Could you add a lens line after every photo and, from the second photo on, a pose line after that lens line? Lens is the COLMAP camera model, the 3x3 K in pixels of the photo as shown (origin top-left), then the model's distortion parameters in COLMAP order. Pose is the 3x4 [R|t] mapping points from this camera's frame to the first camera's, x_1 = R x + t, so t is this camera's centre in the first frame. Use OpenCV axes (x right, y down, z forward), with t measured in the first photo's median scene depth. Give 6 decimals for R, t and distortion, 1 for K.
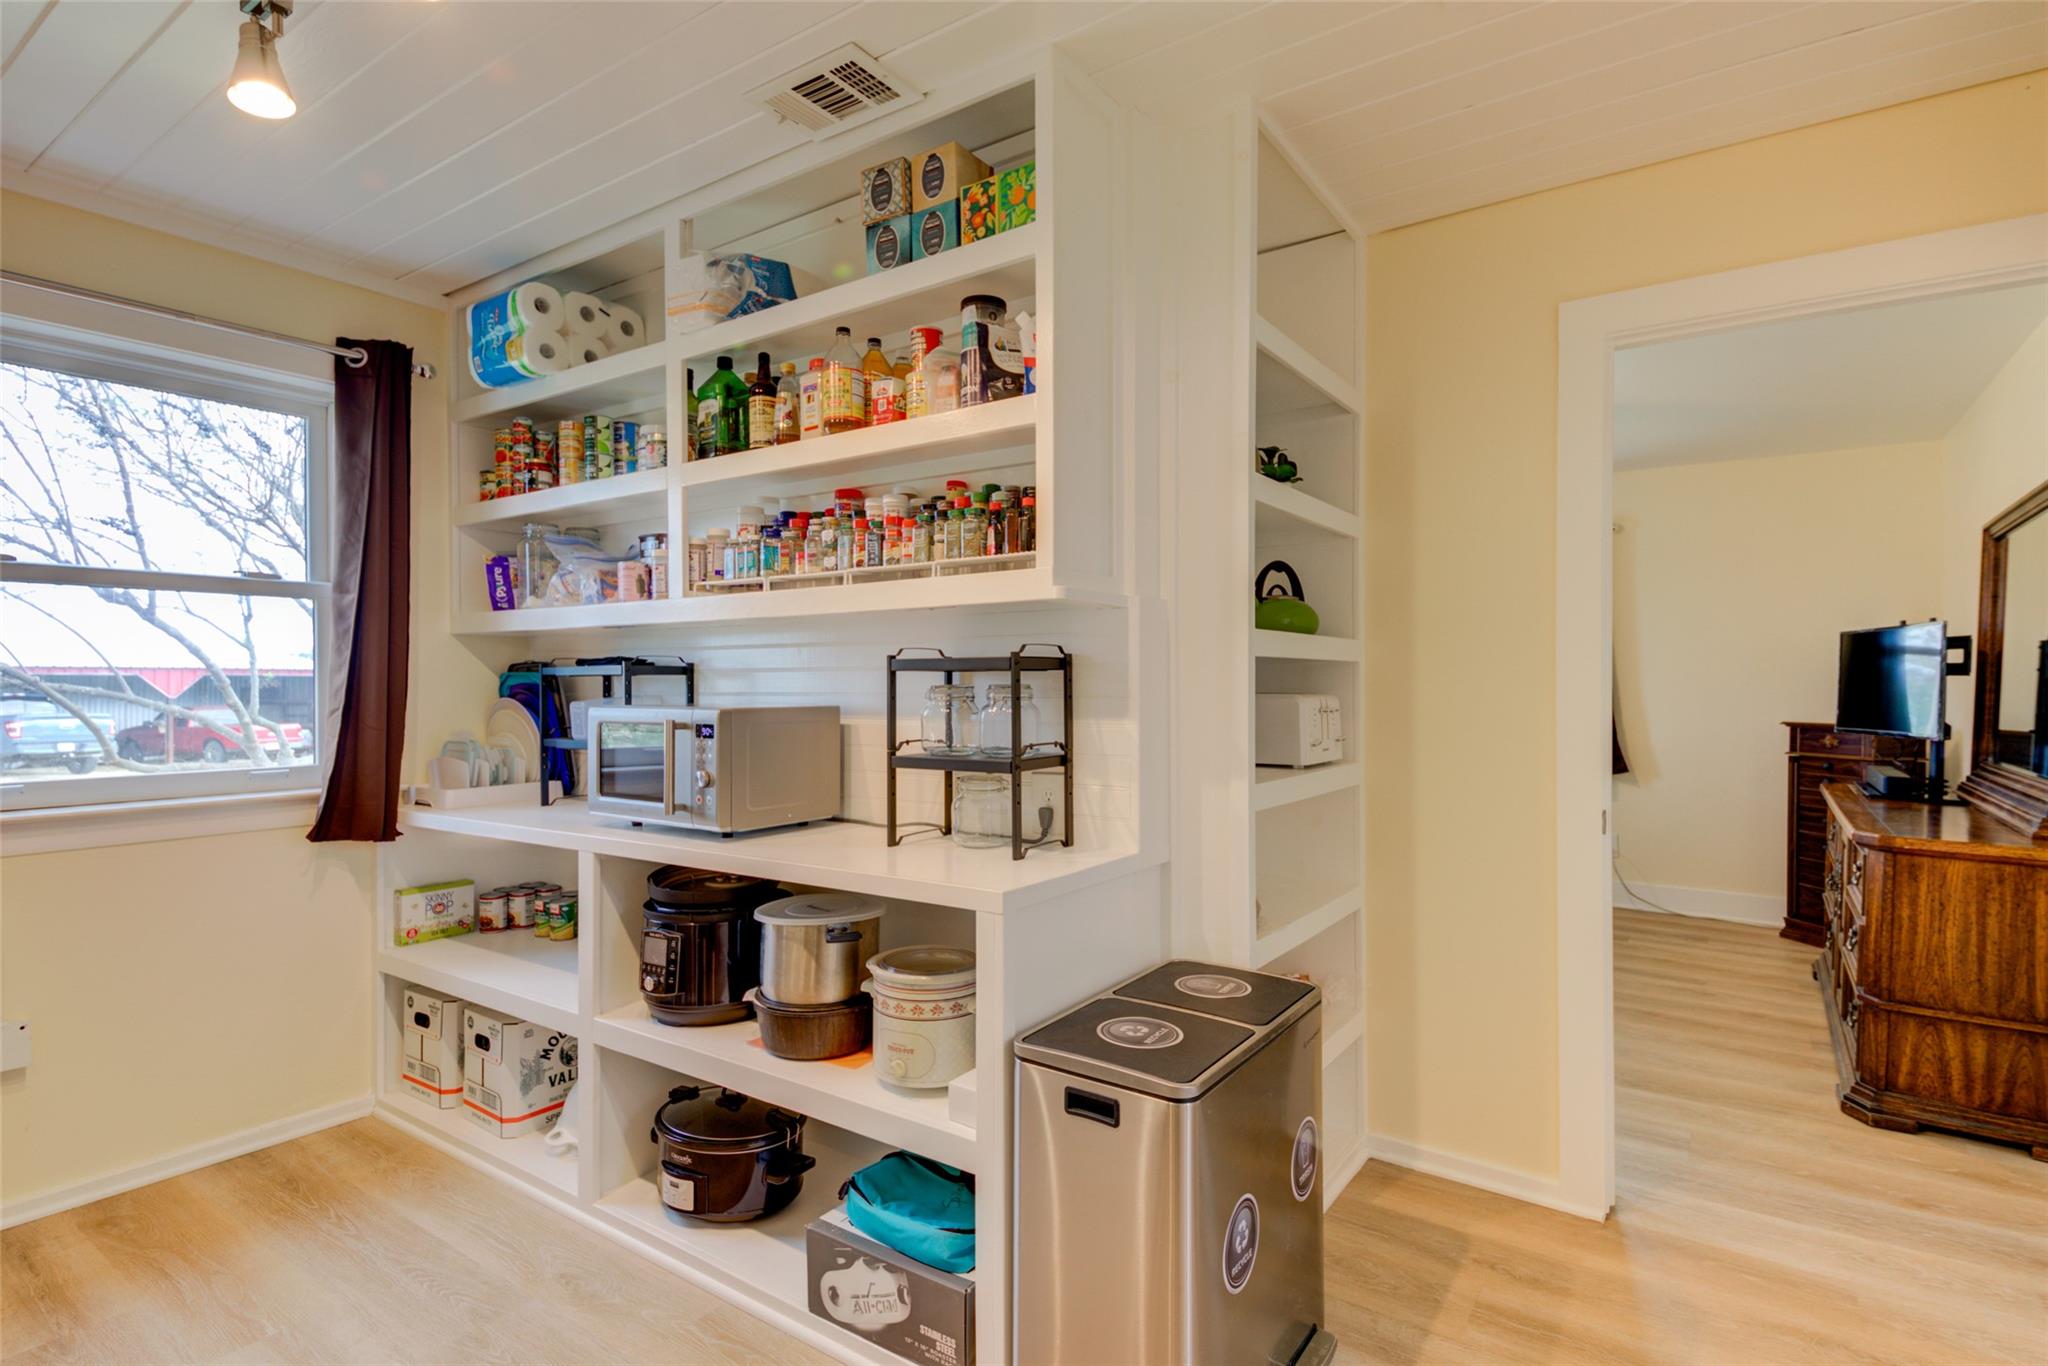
lens RADIAL K [[1000.9, 0, 1035.0], [0, 1000.9, 686.2], [0, 0, 1]] dist [0.011626, -0.003797]
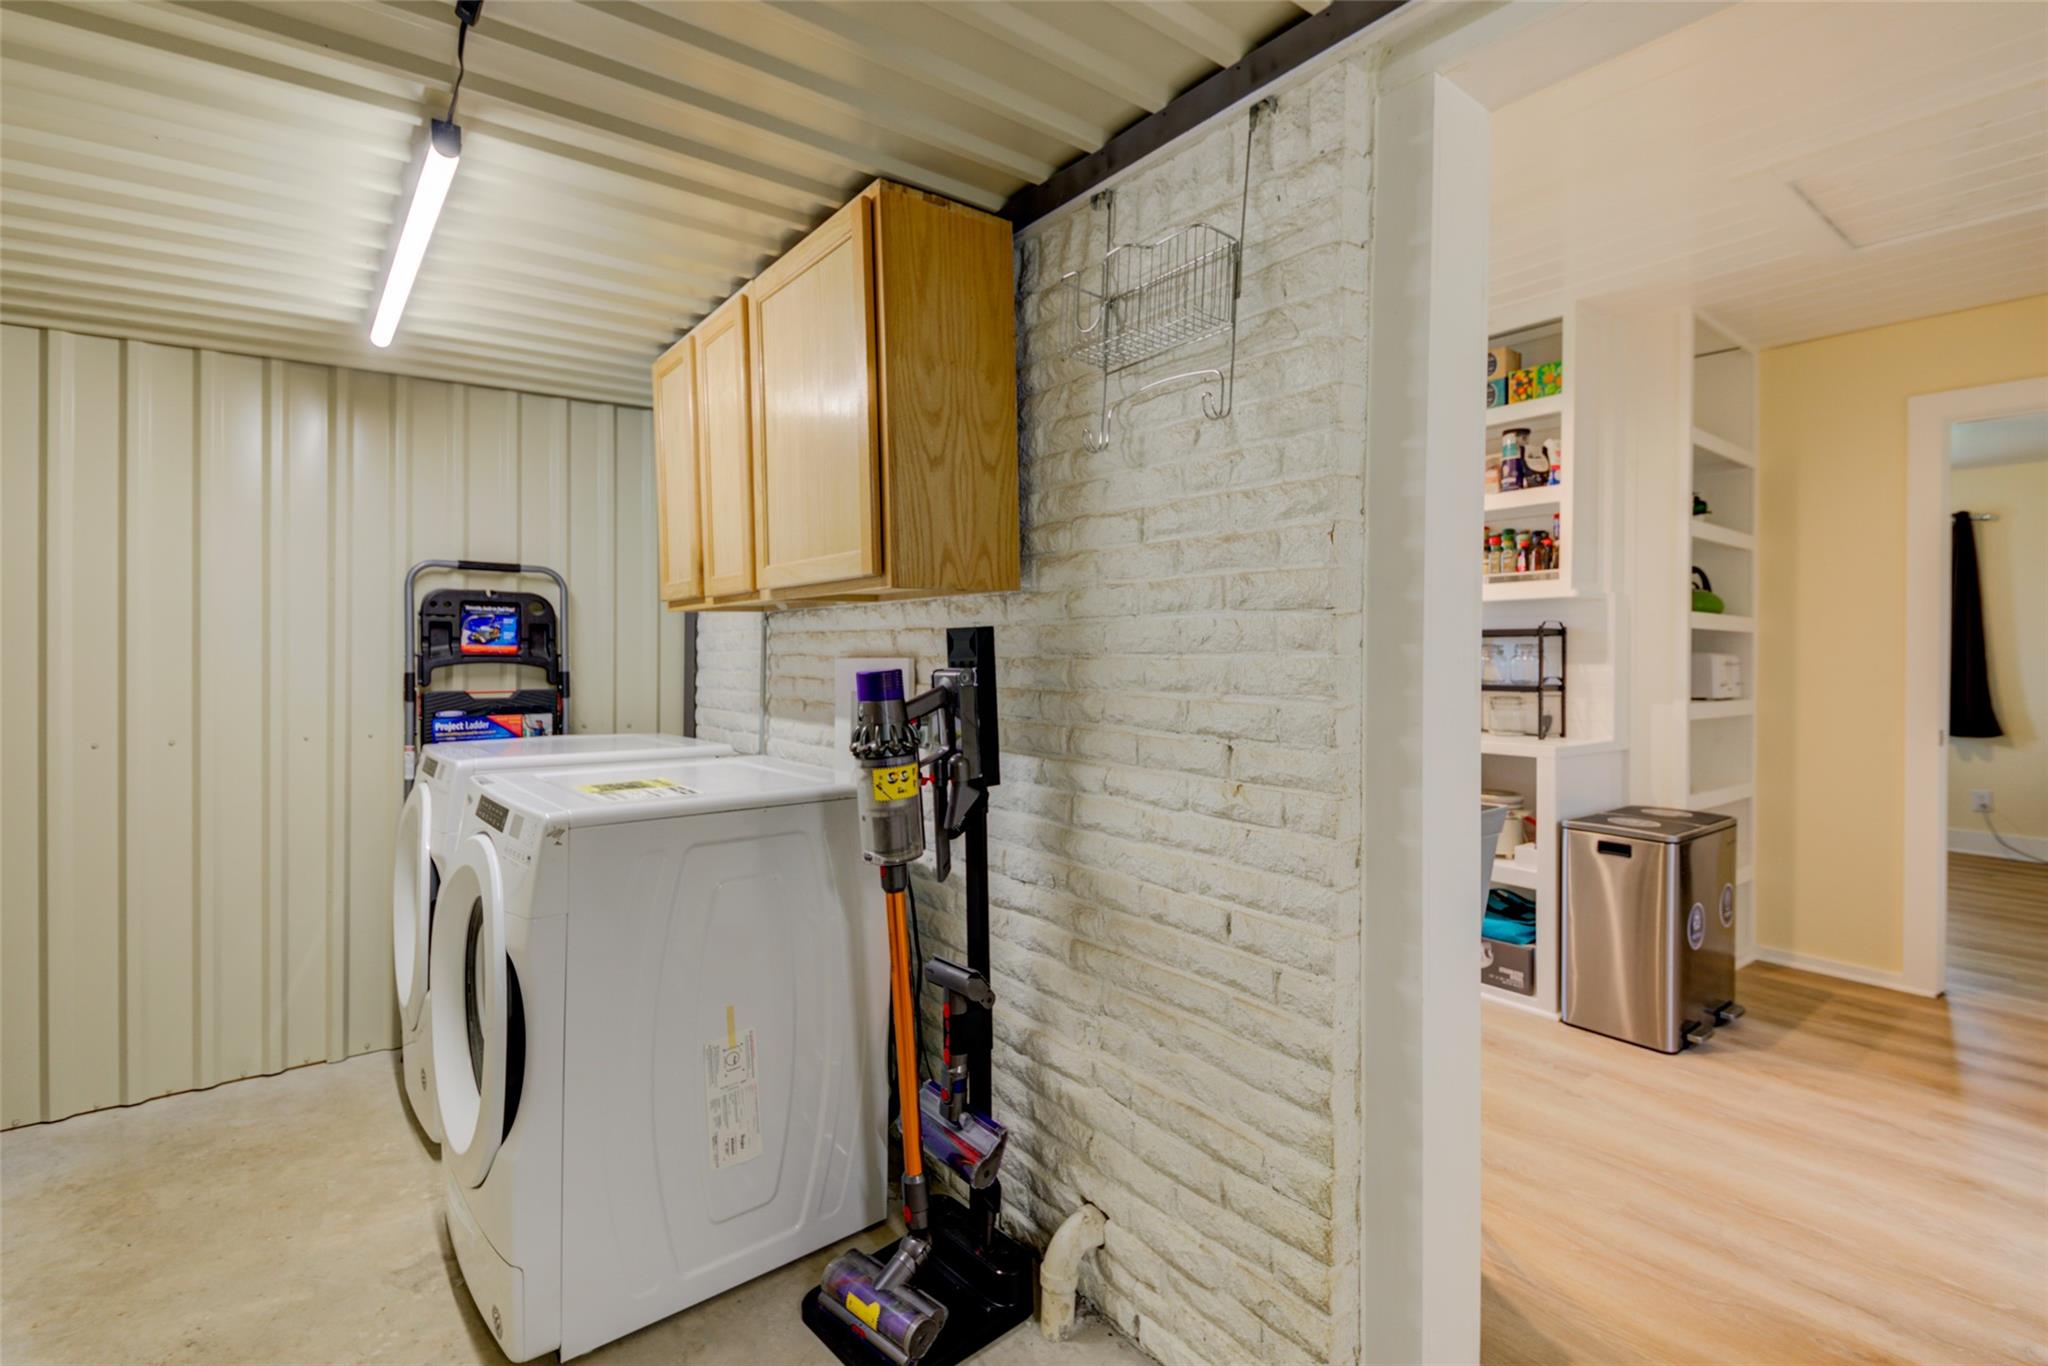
lens RADIAL K [[936.7, 0, 1012.1], [0, 936.7, 679.3], [0, 0, 1]] dist [-0.019638, -0.001619]
pose [[0.948542, 0.007783, -0.316556, -0.365220], [-0.005875, 0.999958, 0.006981, 0.052851], [0.316597, -0.004762, 0.948548, -0.834420]]
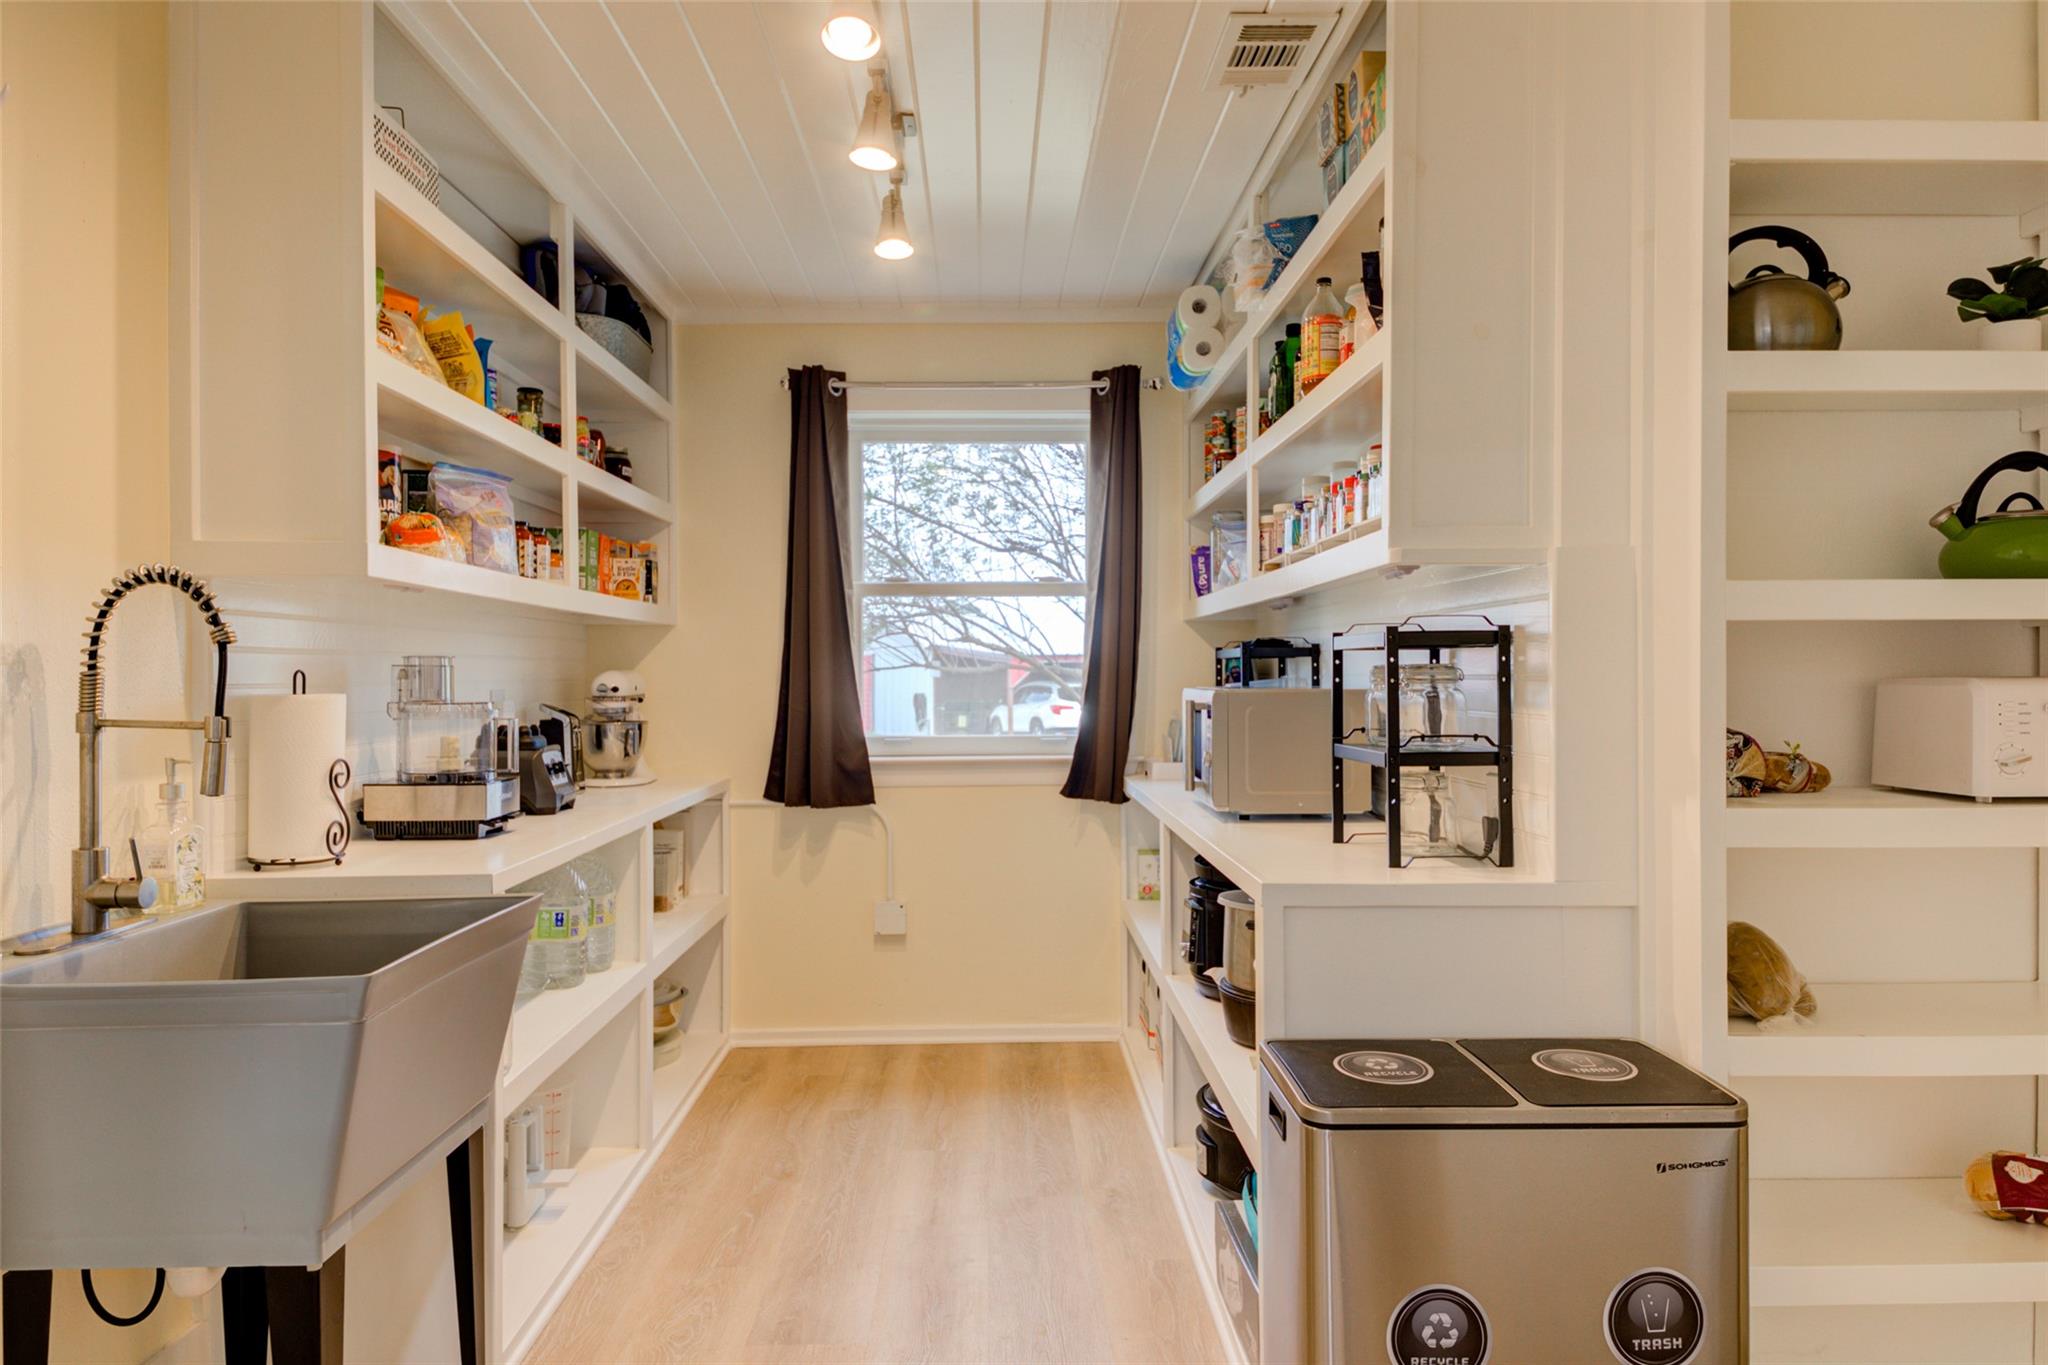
lens RADIAL K [[1283.1, 0, 1017.4], [0, 1283.1, 679.4], [0, 0, 1]] dist [0.012203, -0.003801]
pose [[0.571828, 0.005008, -0.820358, 0.653621], [-0.003395, 0.999987, 0.003737, 0.009347], [0.820367, 0.000648, 0.571837, 0.095050]]
